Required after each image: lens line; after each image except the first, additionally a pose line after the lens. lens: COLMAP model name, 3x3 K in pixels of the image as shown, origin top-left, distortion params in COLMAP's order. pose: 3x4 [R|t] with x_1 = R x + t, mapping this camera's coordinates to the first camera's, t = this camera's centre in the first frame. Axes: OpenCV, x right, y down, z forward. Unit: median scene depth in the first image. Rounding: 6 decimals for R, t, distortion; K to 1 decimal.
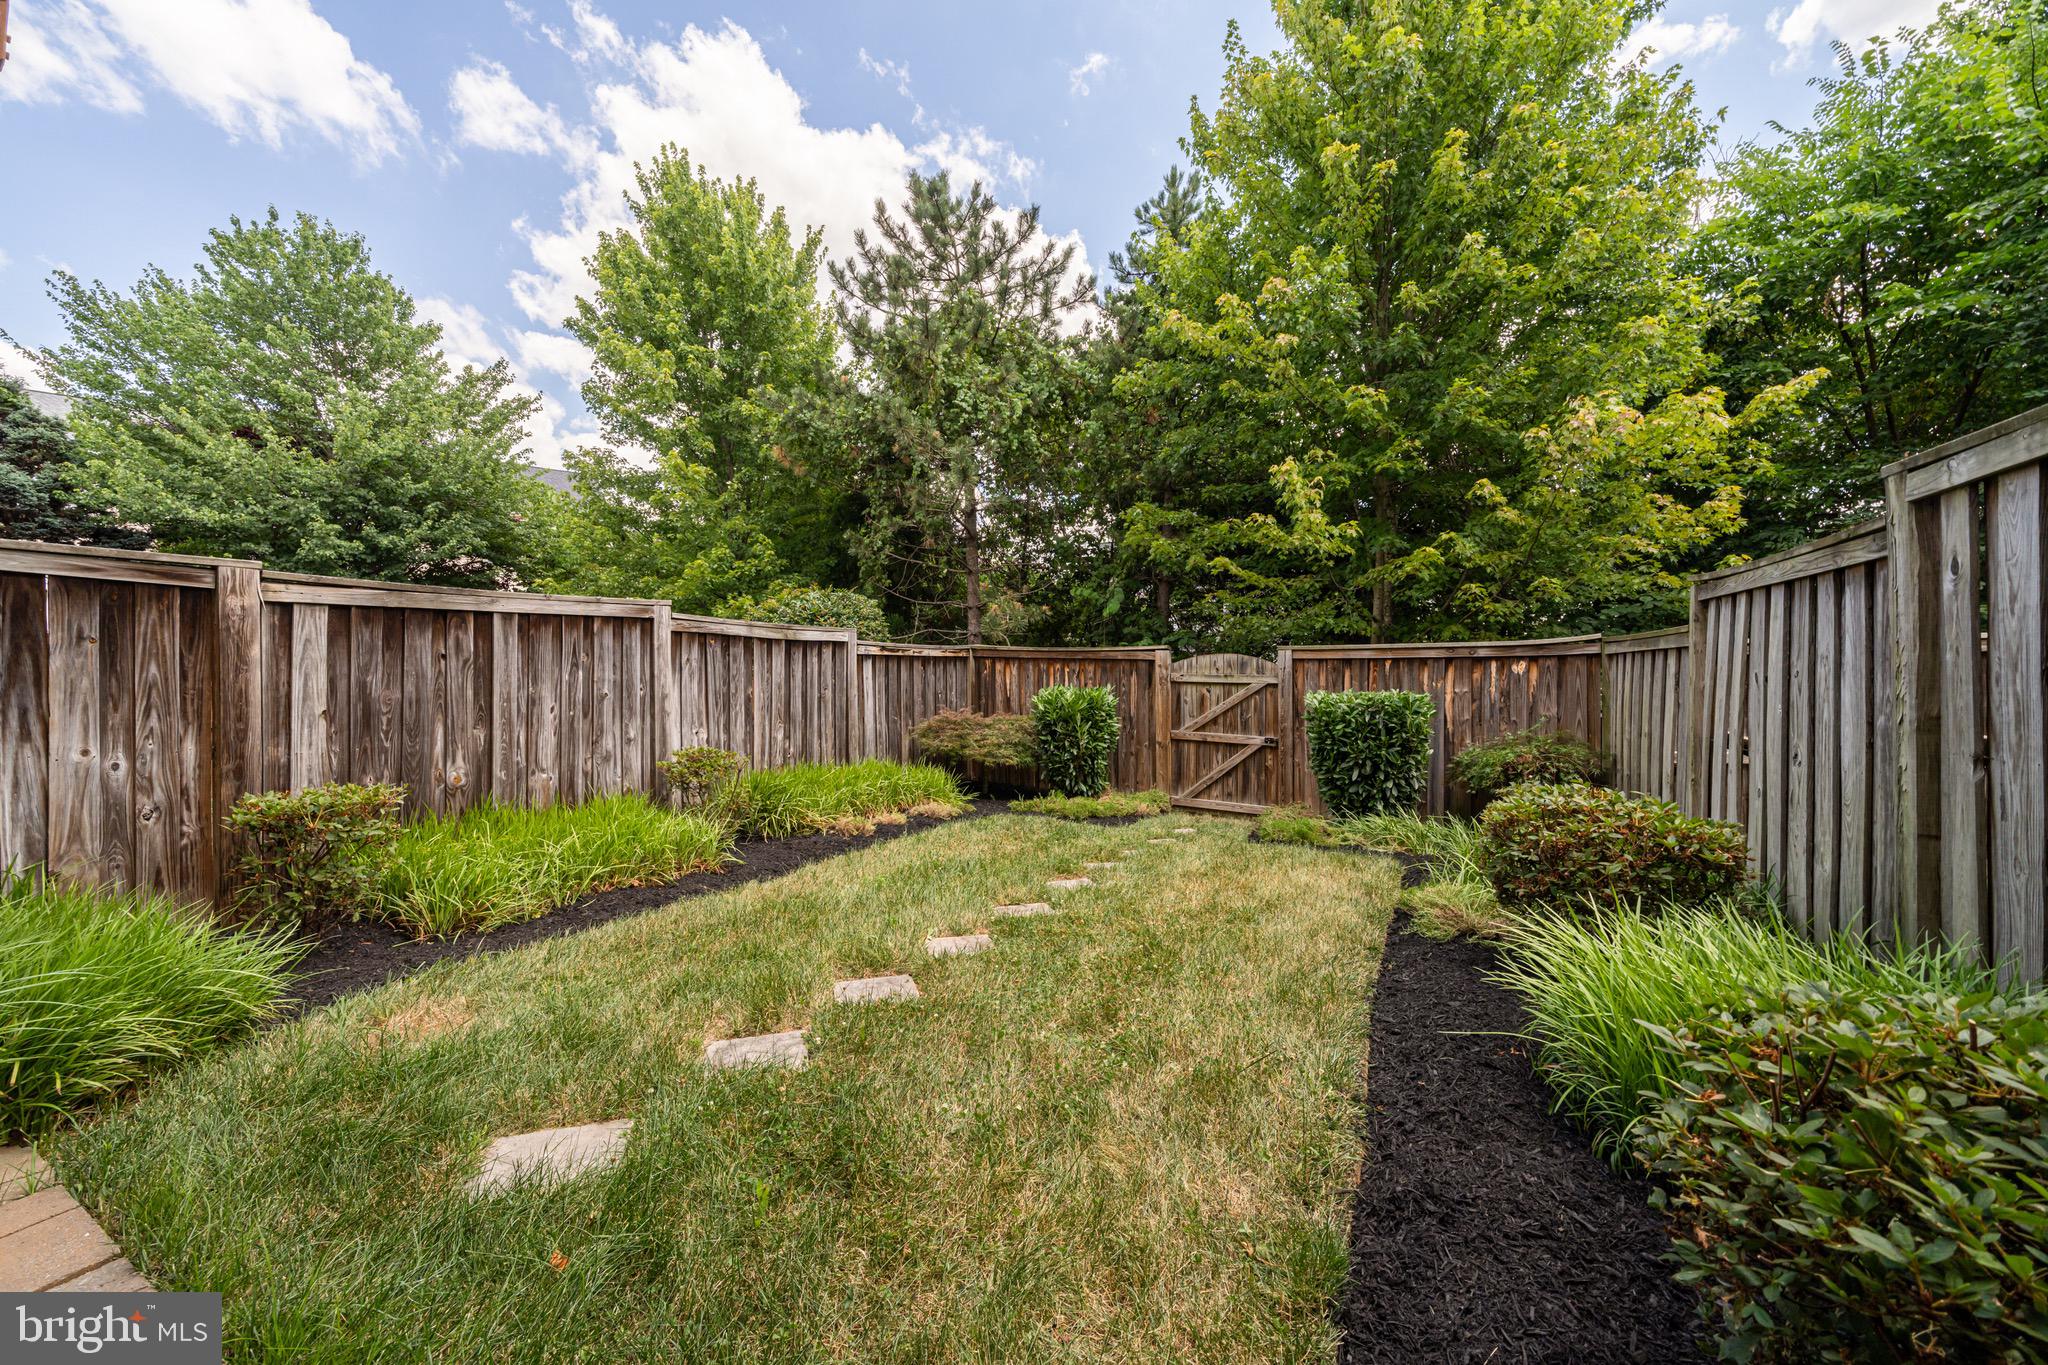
lens RADIAL K [[722.1, 0, 1073.5], [0, 722.1, 679.8], [0, 0, 1]] dist [0.000858, -0.002390]
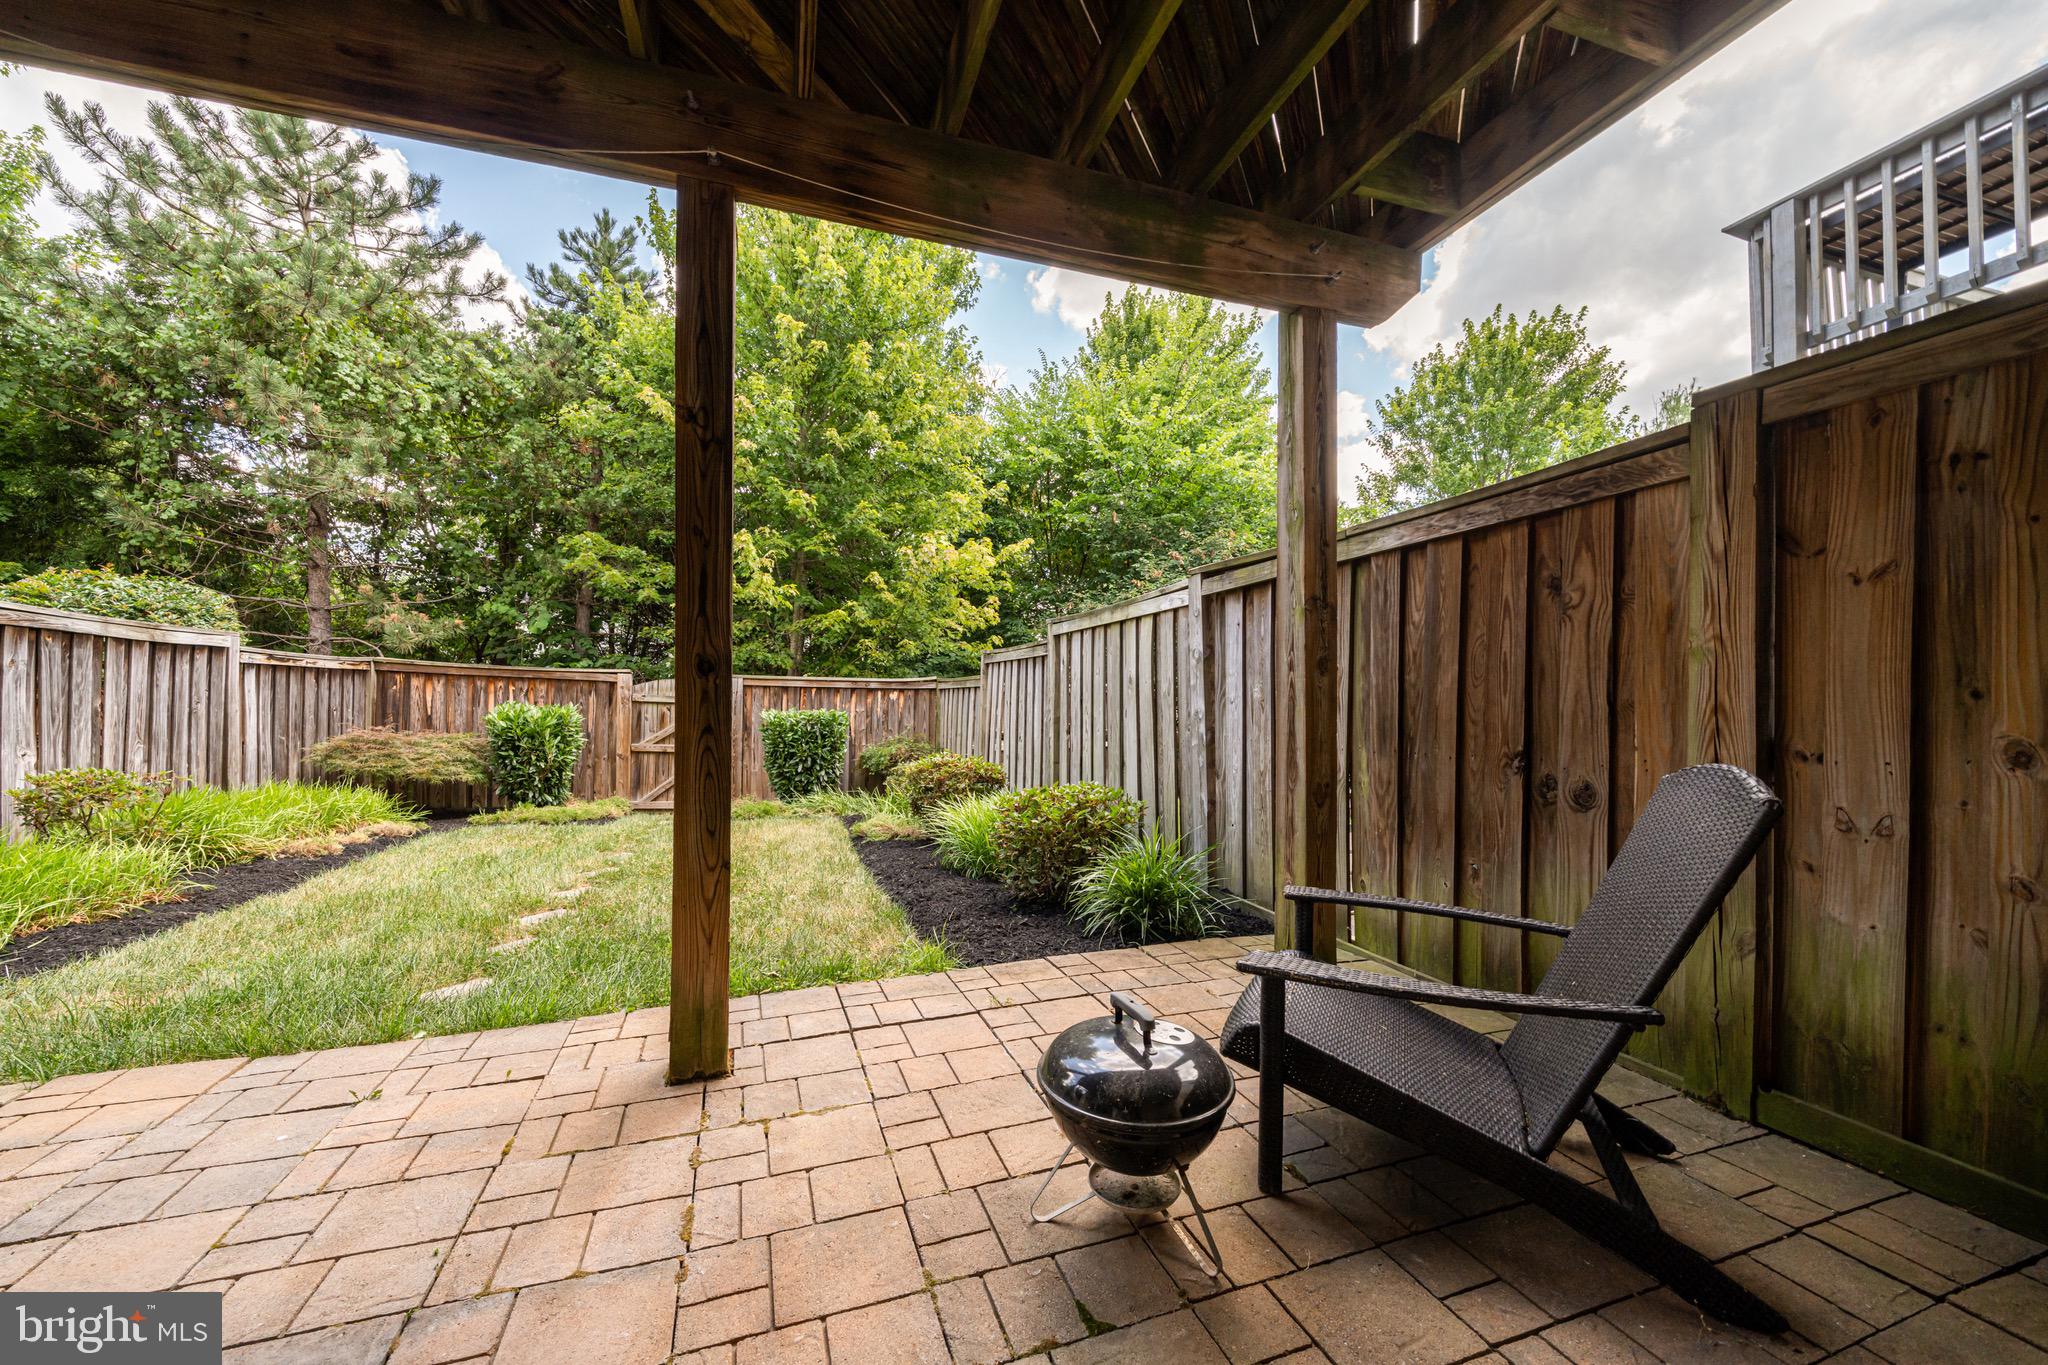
lens RADIAL K [[688.9, 0, 1040.8], [0, 688.9, 682.8], [0, 0, 1]] dist [0.015700, 0.000041]
pose [[0.678629, 0.036324, 0.733583, -0.253721], [-0.012324, 0.999199, -0.038076, 0.007977], [-0.734378, 0.016799, 0.678533, -0.240951]]
